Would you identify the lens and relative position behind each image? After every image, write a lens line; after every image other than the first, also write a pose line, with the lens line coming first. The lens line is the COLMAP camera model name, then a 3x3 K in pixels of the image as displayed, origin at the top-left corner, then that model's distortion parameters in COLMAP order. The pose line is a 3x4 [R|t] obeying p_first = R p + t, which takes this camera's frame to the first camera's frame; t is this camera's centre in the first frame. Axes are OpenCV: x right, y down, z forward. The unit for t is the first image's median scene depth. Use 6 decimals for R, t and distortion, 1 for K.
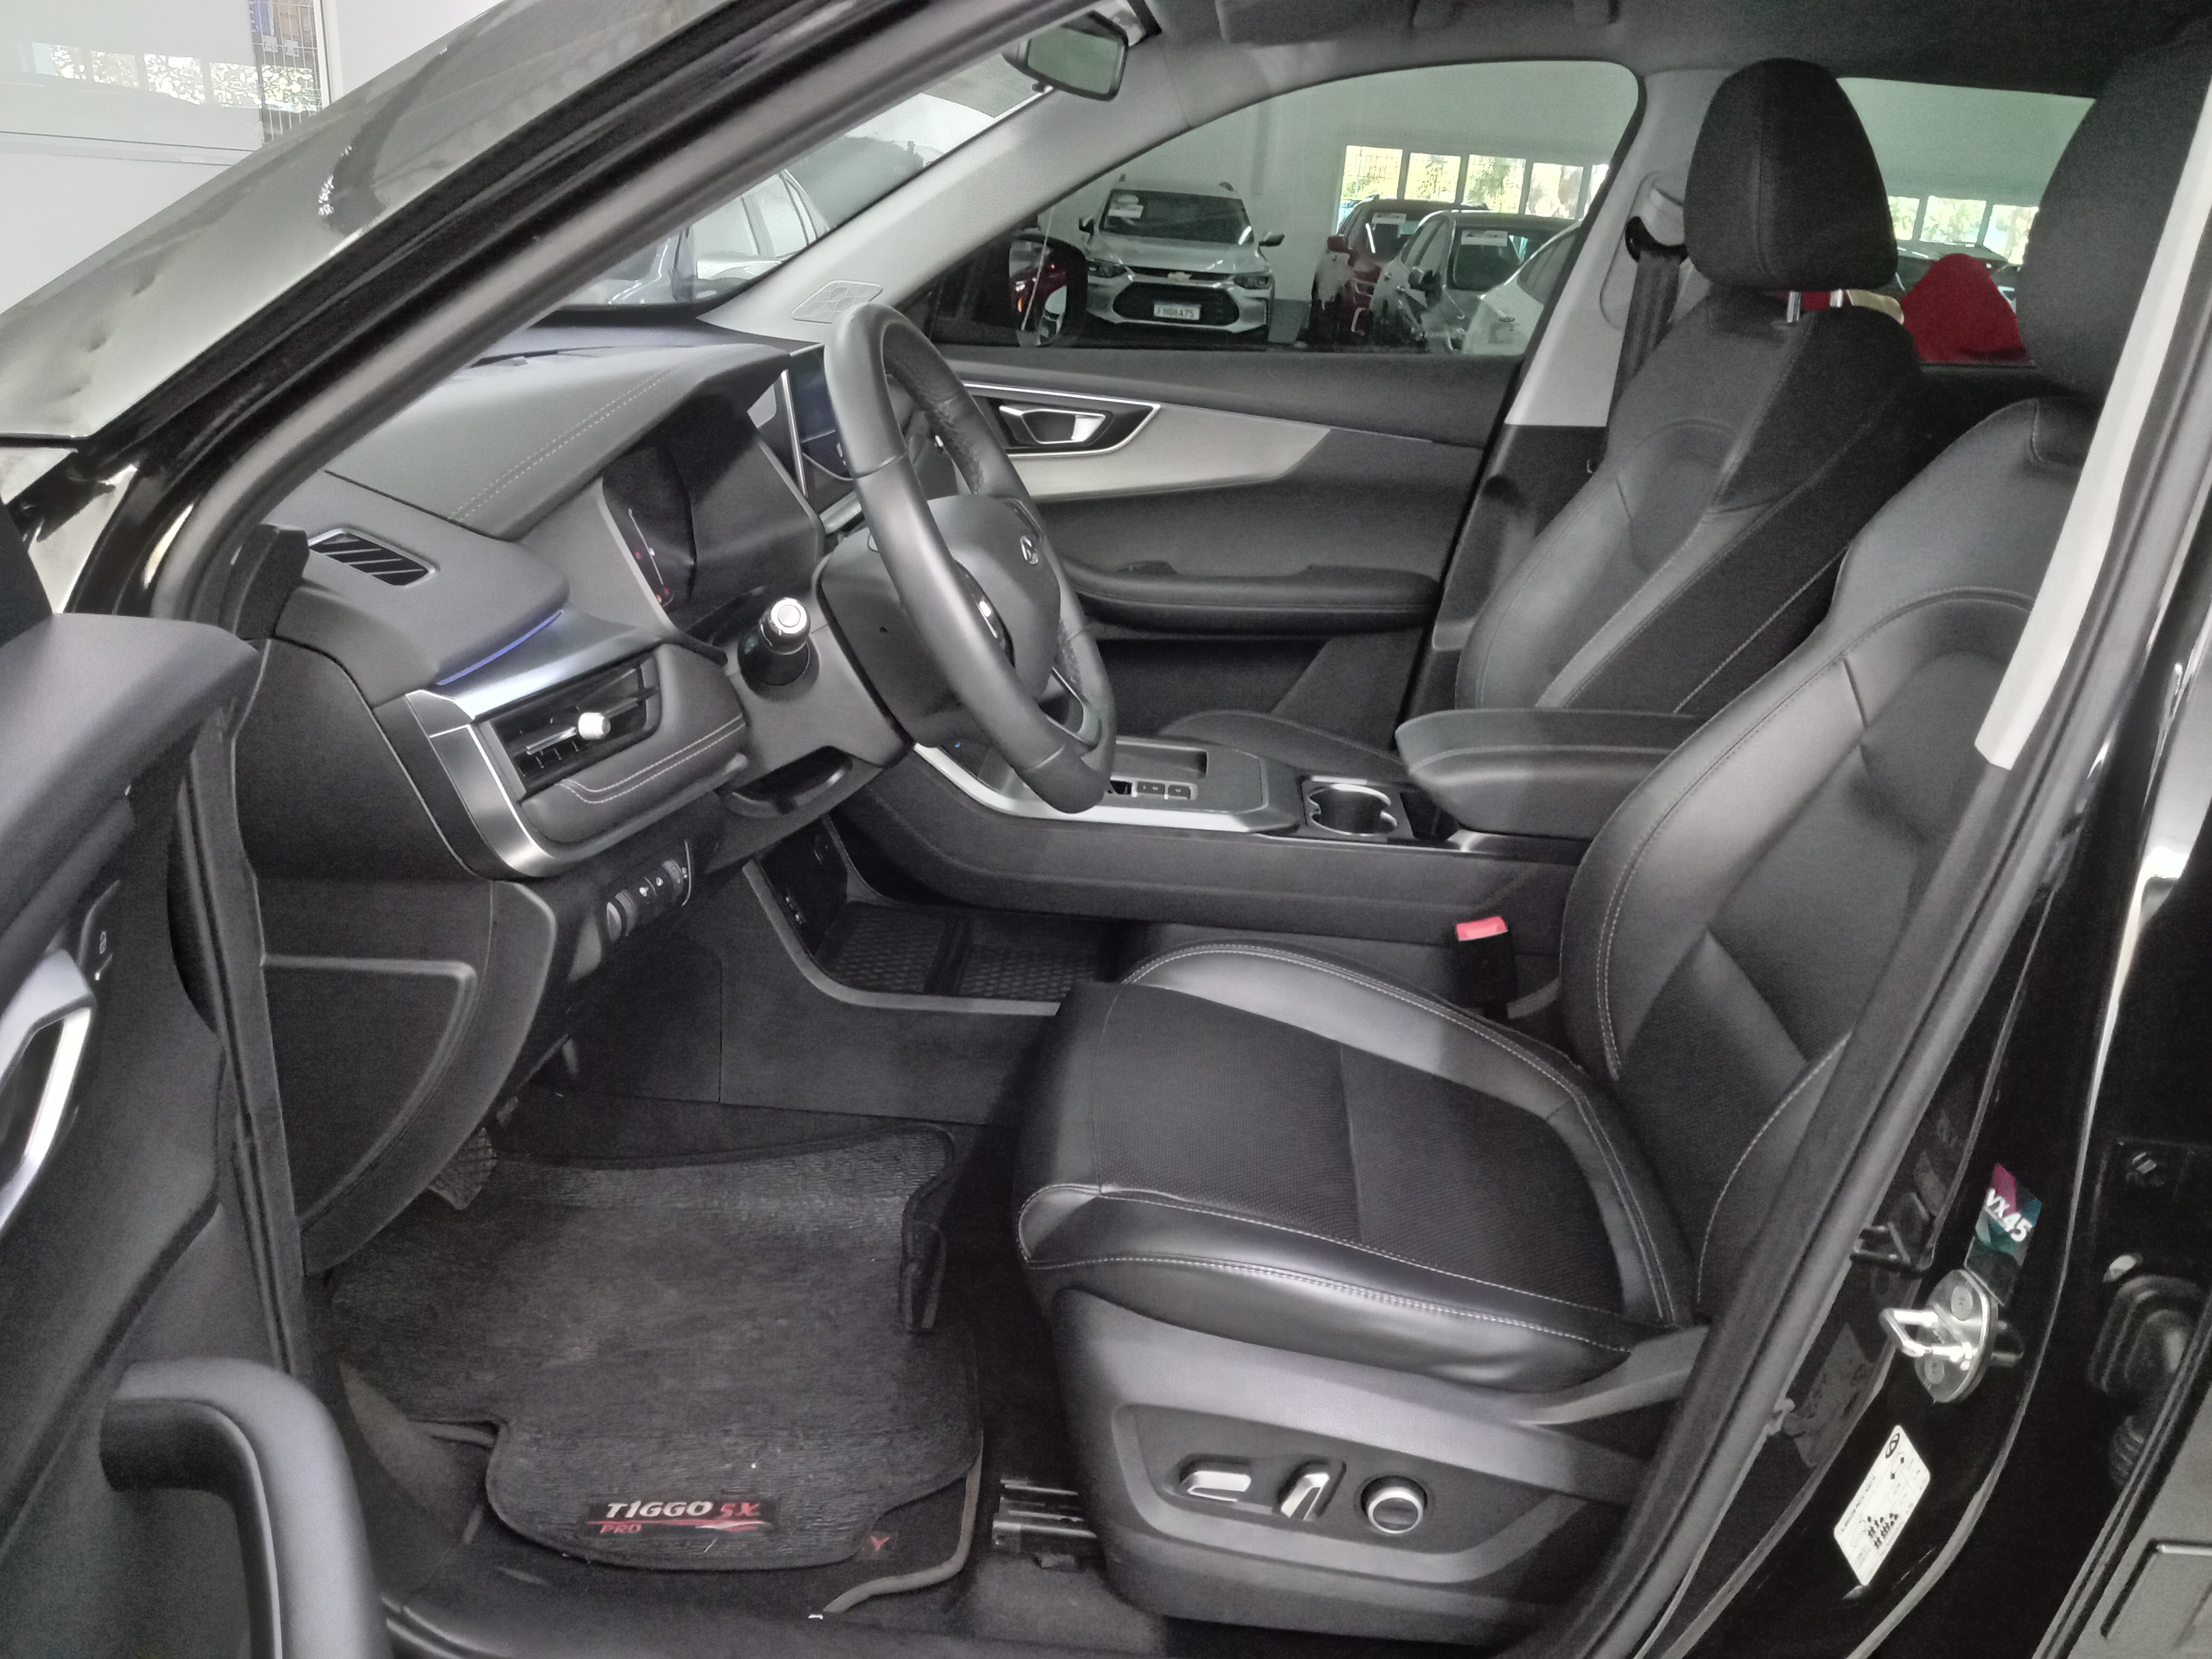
lens RADIAL K [[1651.2, 0, 1134.4], [0, 1651.2, 824.7], [0, 0, 1]] dist [0.022175, -0.006014]
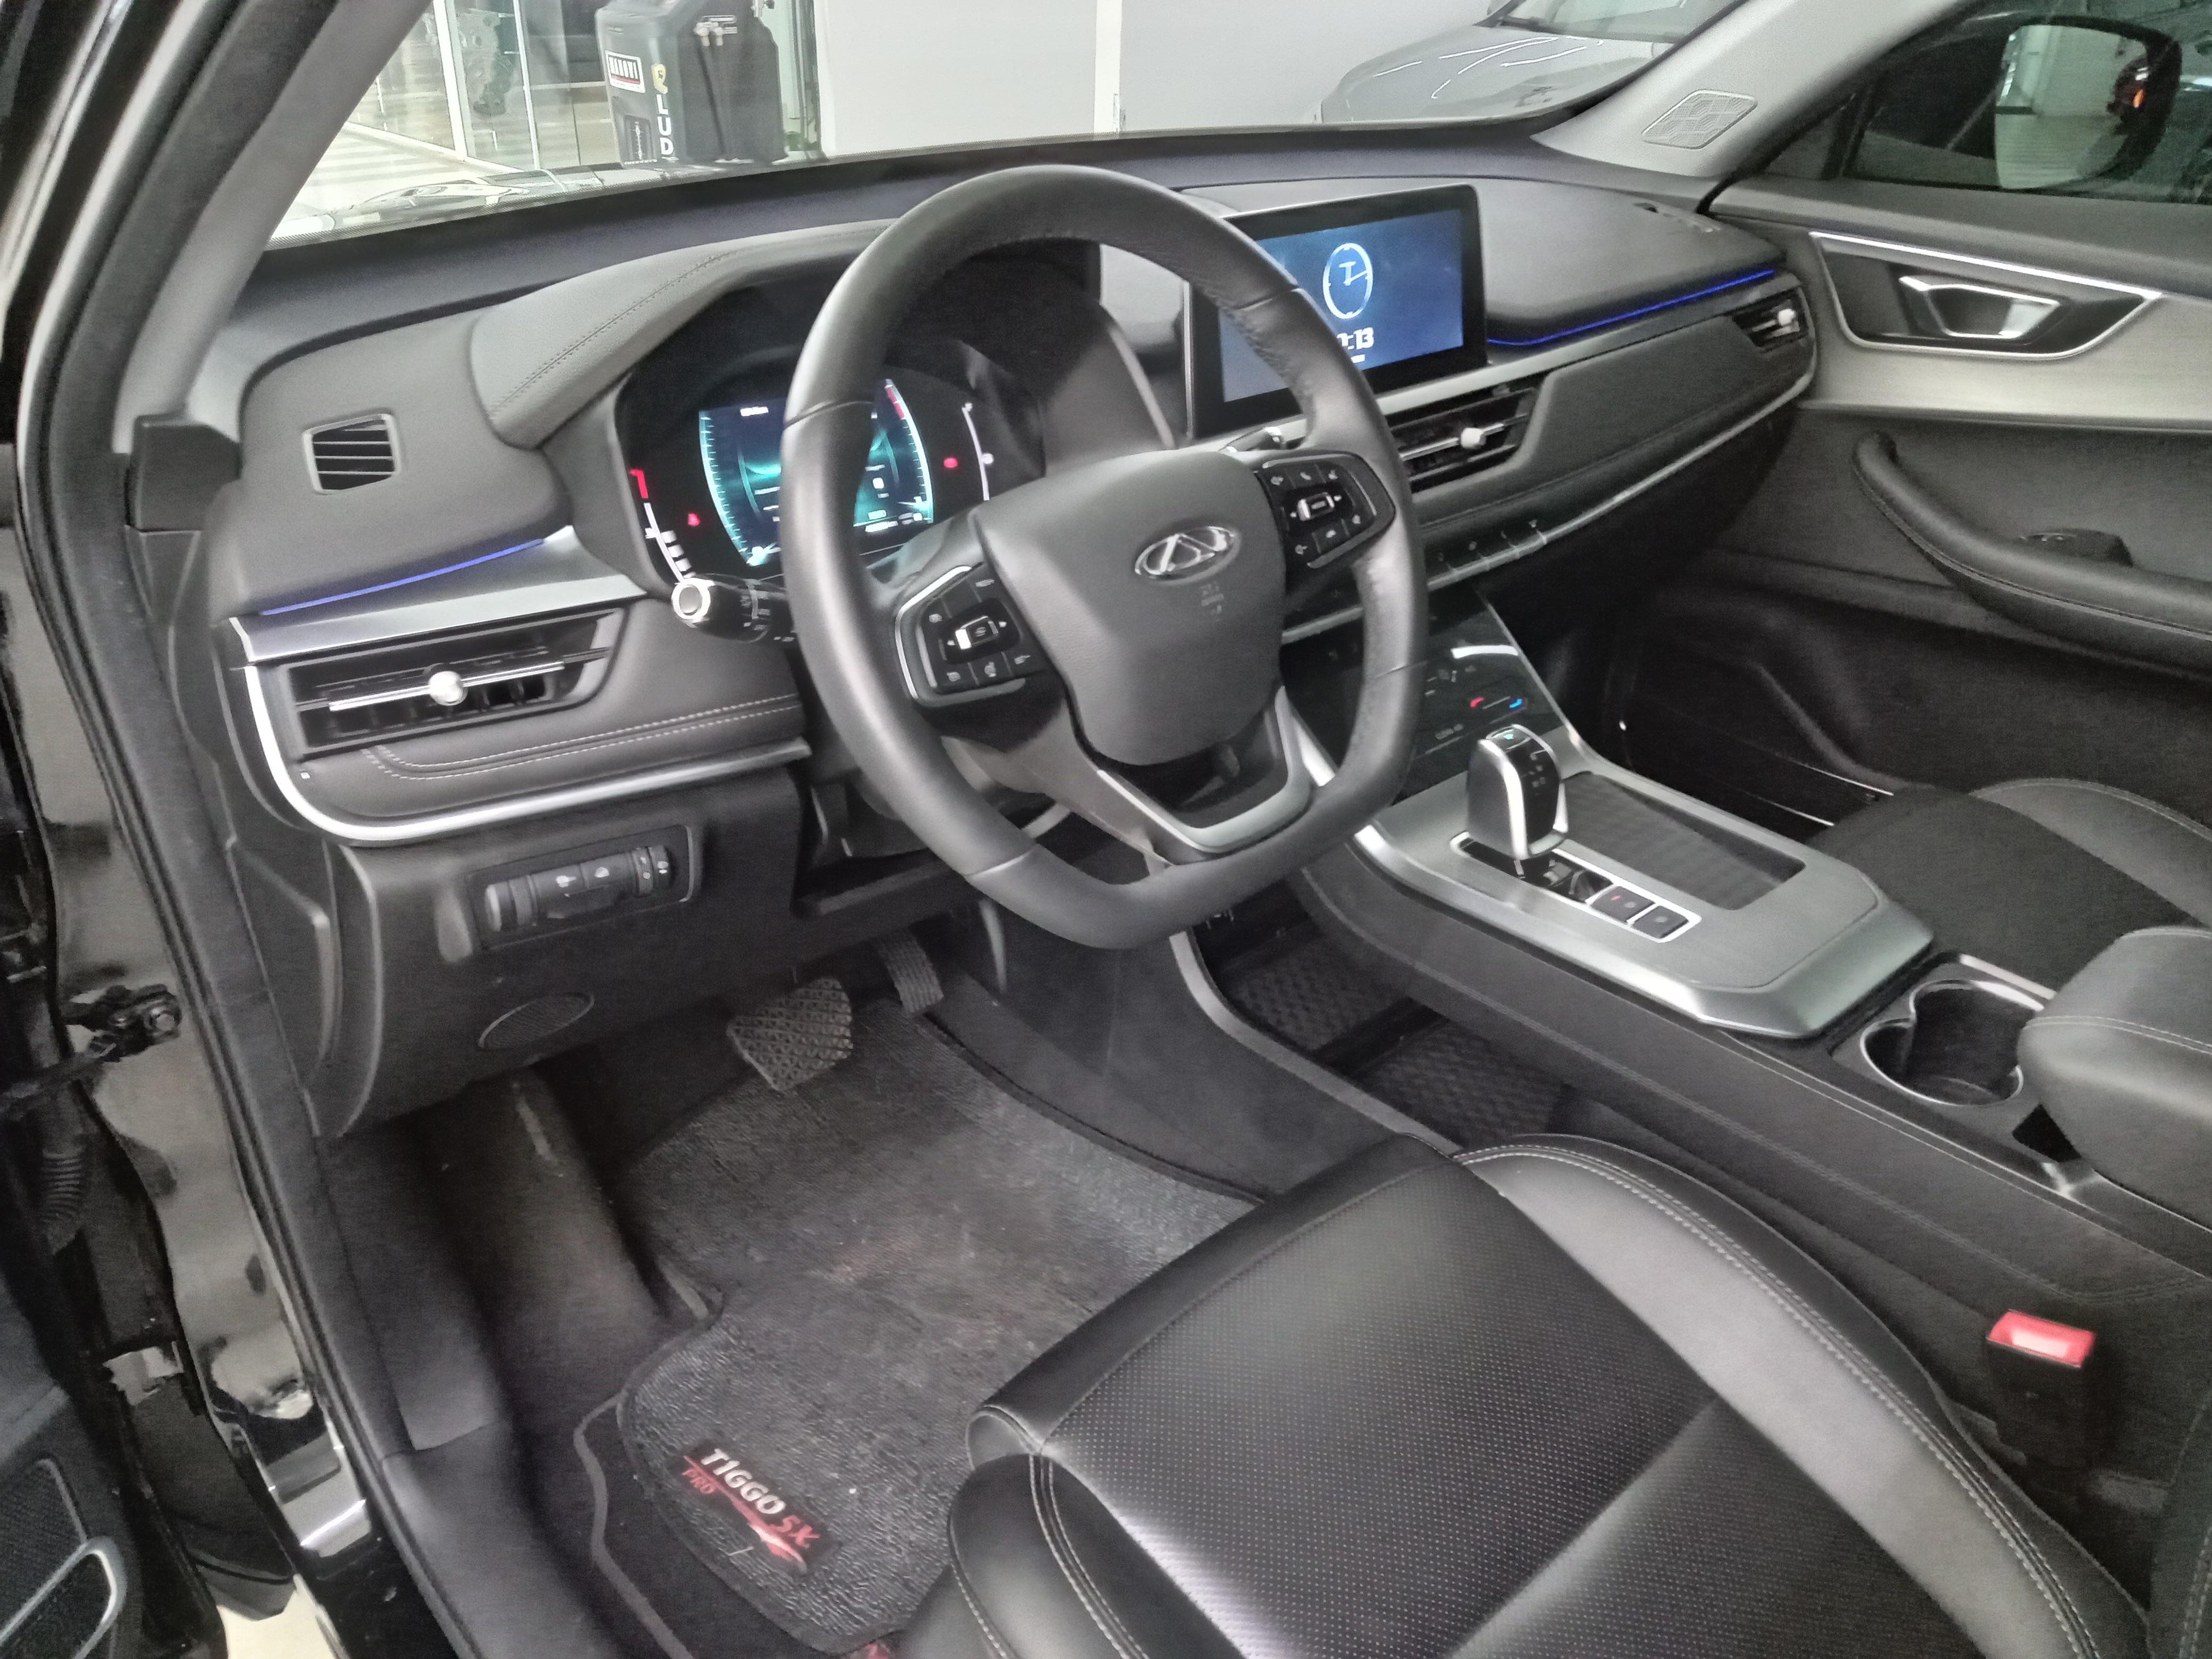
lens RADIAL K [[1651.2, 0, 1134.4], [0, 1651.2, 824.7], [0, 0, 1]] dist [0.022175, -0.006014]
pose [[0.708269, 0.293961, -0.641827, 0.303131], [-0.215053, 0.955809, 0.200452, -0.149390], [0.672389, -0.003947, 0.740187, 0.379825]]
